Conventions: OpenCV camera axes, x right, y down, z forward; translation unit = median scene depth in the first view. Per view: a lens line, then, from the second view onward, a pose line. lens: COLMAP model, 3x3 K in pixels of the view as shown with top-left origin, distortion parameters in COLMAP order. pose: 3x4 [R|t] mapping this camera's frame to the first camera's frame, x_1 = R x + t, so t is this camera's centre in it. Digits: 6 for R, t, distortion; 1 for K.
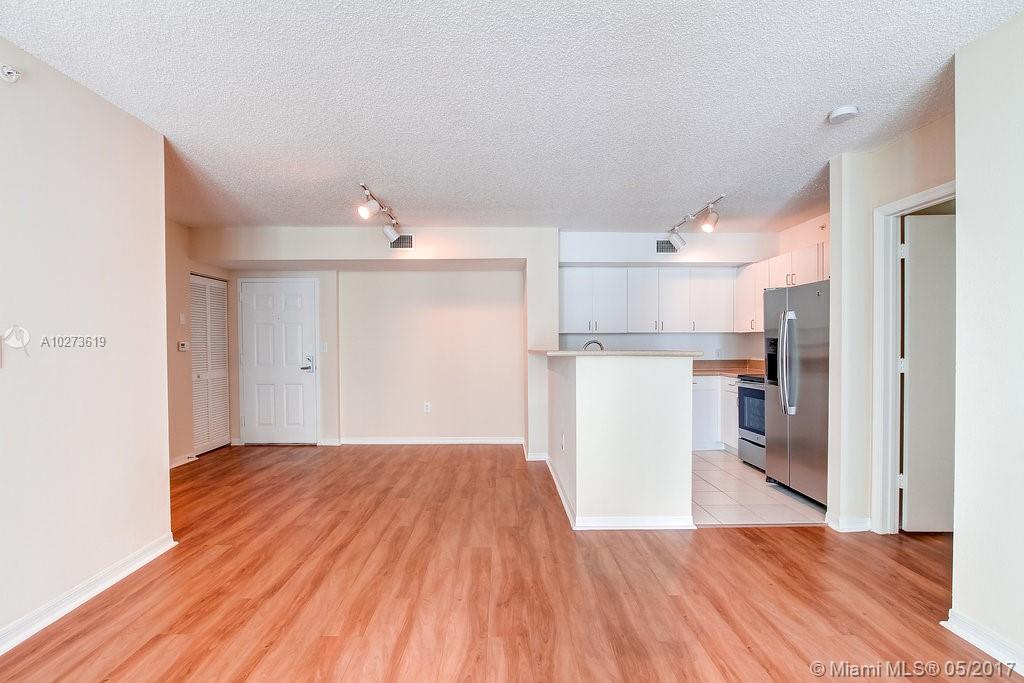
lens RADIAL K [[474.8, 0, 509.3], [0, 474.8, 344.2], [0, 0, 1]] dist [-0.011084, -0.000350]
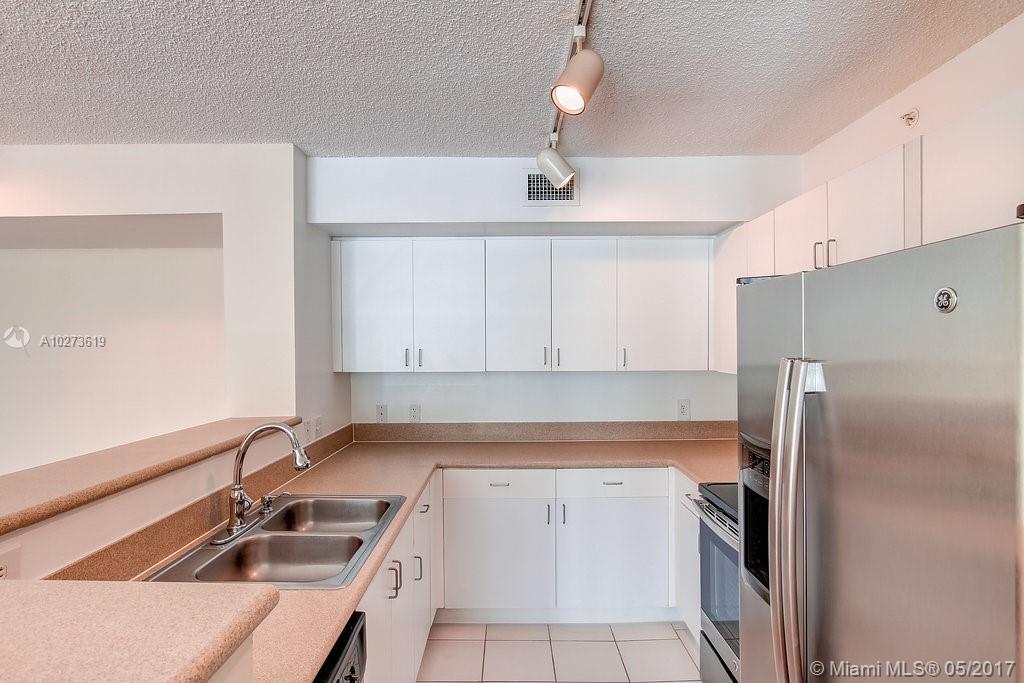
lens RADIAL K [[520.9, 0, 511.8], [0, 520.9, 349.7], [0, 0, 1]] dist [-0.018512, 0.004814]
pose [[0.999626, -0.000612, -0.027330, 0.332926], [0.000919, 0.999937, 0.011229, -0.060352], [0.027321, -0.011250, 0.999563, 0.541006]]
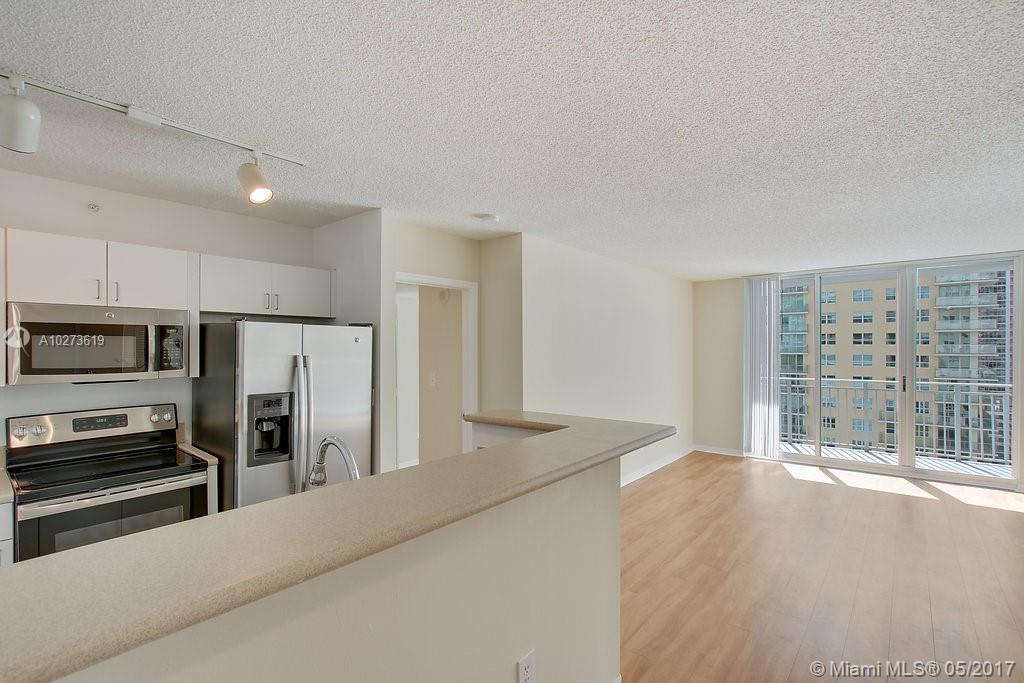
lens RADIAL K [[474.8, 0, 508.6], [0, 474.8, 348.6], [0, 0, 1]] dist [-0.011084, -0.000350]
pose [[-0.754046, 0.007725, 0.656776, -0.113665], [0.009027, 0.999958, -0.001398, -0.058968], [-0.656759, 0.004874, -0.754085, 1.029912]]
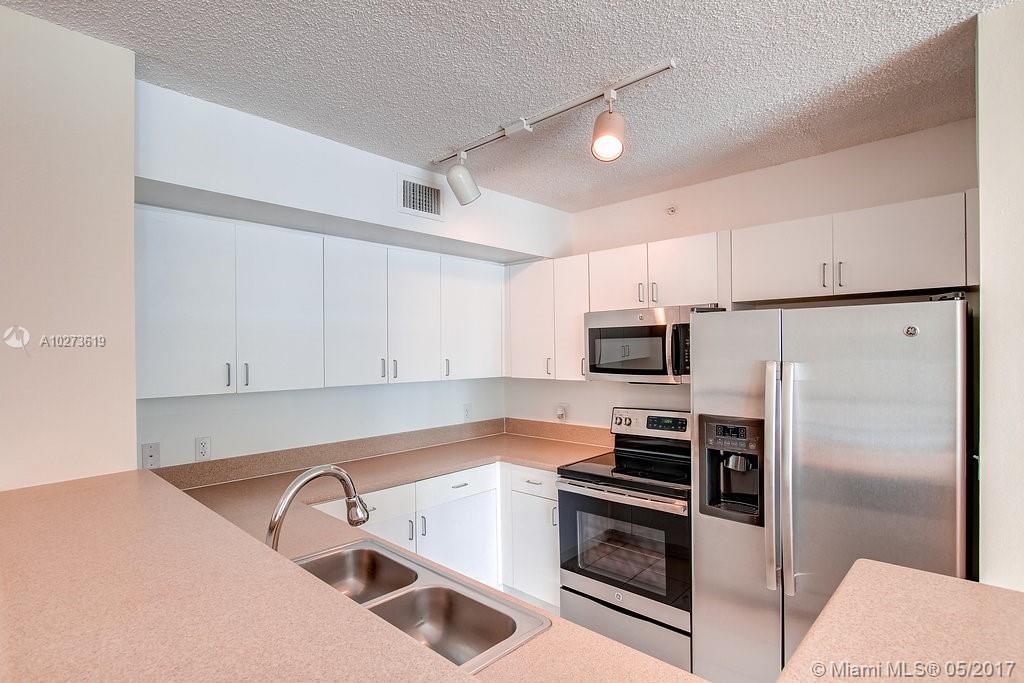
lens RADIAL K [[520.9, 0, 507.9], [0, 520.9, 352.6], [0, 0, 1]] dist [-0.018512, 0.004814]
pose [[0.703346, -0.004418, 0.710834, 0.039219], [0.009097, 0.999955, -0.002787, -0.060822], [-0.710789, 0.008427, 0.703355, 0.641381]]
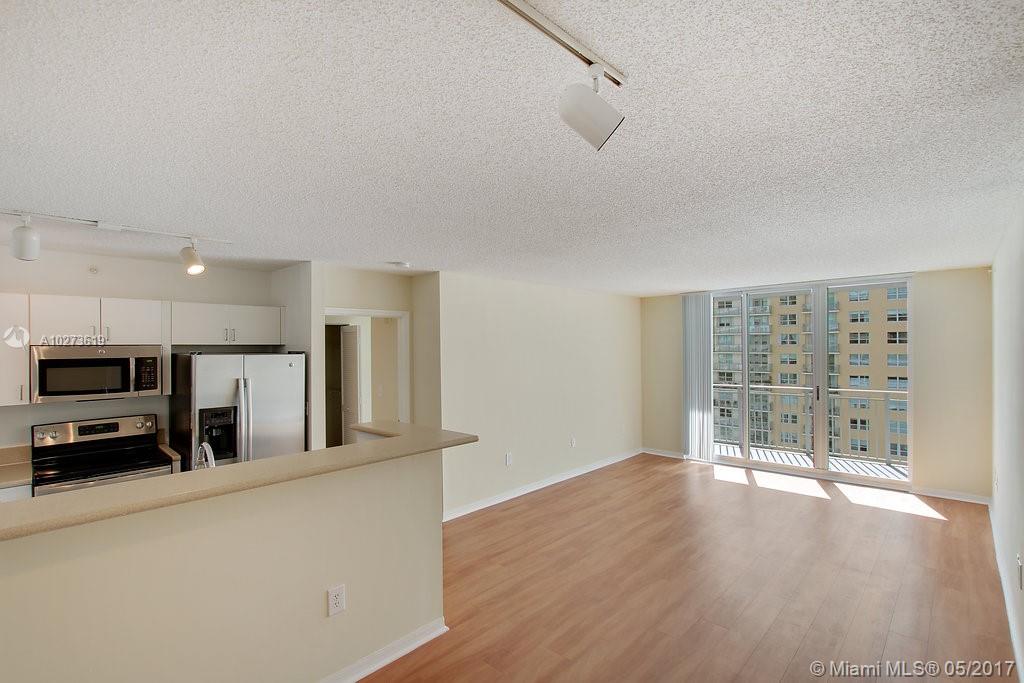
lens RADIAL K [[474.8, 0, 508.3], [0, 474.8, 344.6], [0, 0, 1]] dist [-0.011084, -0.000350]
pose [[-0.708256, 0.018677, 0.705709, -0.382315], [0.015713, 0.999819, -0.010692, -0.092737], [-0.705781, 0.003516, -0.708421, 0.999435]]
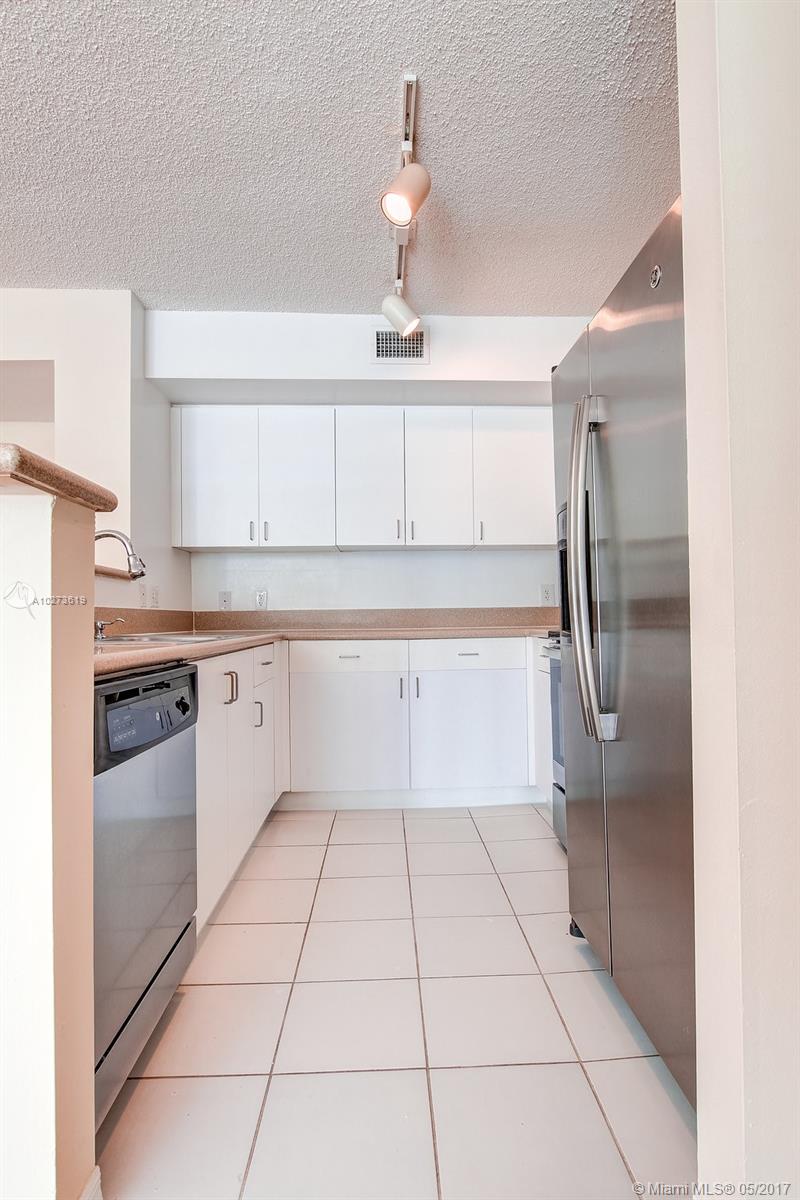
lens RADIAL K [[610.4, 0, 420.1], [0, 610.4, 605.7], [0, 0, 1]] dist [-0.018512, 0.004814]
pose [[0.999667, -0.007673, 0.024634, 0.361753], [0.008275, 0.999668, -0.024413, 0.055770], [-0.024438, 0.024608, 0.999398, 0.473520]]
